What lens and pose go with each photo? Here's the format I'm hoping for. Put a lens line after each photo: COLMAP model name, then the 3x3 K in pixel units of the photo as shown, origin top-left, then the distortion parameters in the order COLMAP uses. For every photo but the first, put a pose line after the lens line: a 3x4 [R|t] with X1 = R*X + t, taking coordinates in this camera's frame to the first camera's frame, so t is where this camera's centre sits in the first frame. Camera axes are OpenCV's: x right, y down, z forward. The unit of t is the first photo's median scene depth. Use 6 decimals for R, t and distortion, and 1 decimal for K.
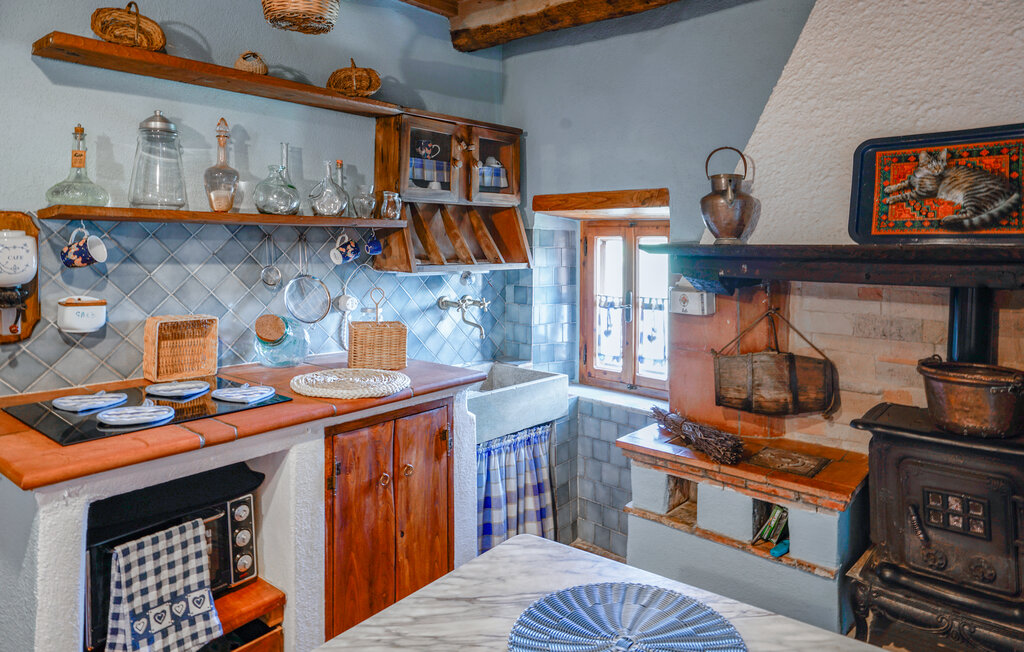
lens RADIAL K [[659.6, 0, 522.2], [0, 659.6, 228.5], [0, 0, 1]] dist [0.003245, 0.010162]
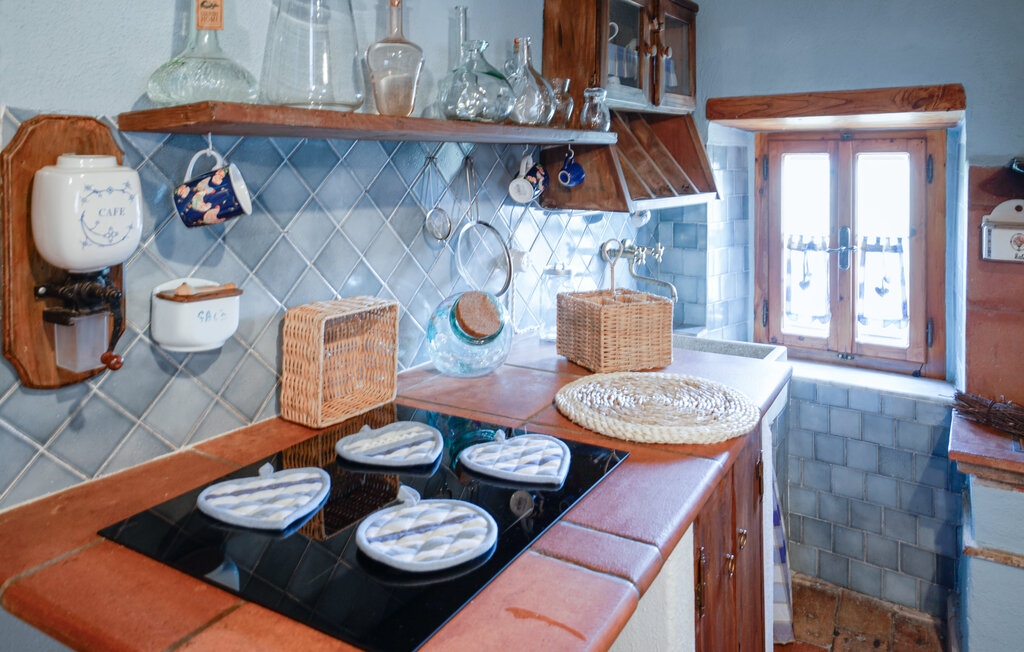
lens RADIAL K [[730.9, 0, 525.8], [0, 730.9, 161.0], [0, 0, 1]] dist [0.021907, -0.004818]
pose [[0.987703, -0.015320, 0.155588, -0.418430], [0.012498, 0.999739, 0.019101, 0.000723], [-0.155840, -0.016922, 0.987637, 0.326786]]
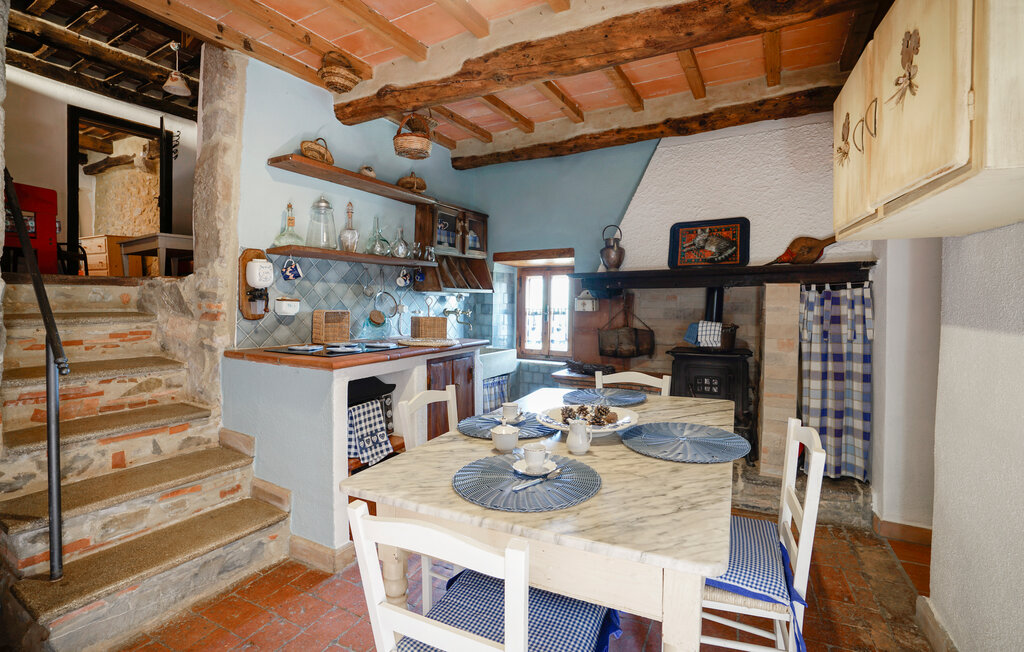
lens RADIAL K [[457.0, 0, 505.0], [0, 457.0, 316.5], [0, 0, 1]] dist [-0.016099, 0.001353]
pose [[0.981917, -0.009325, 0.189084, -0.258112], [-0.001409, 0.998398, 0.056559, 0.071843], [-0.189308, -0.055802, 0.980331, -0.315112]]
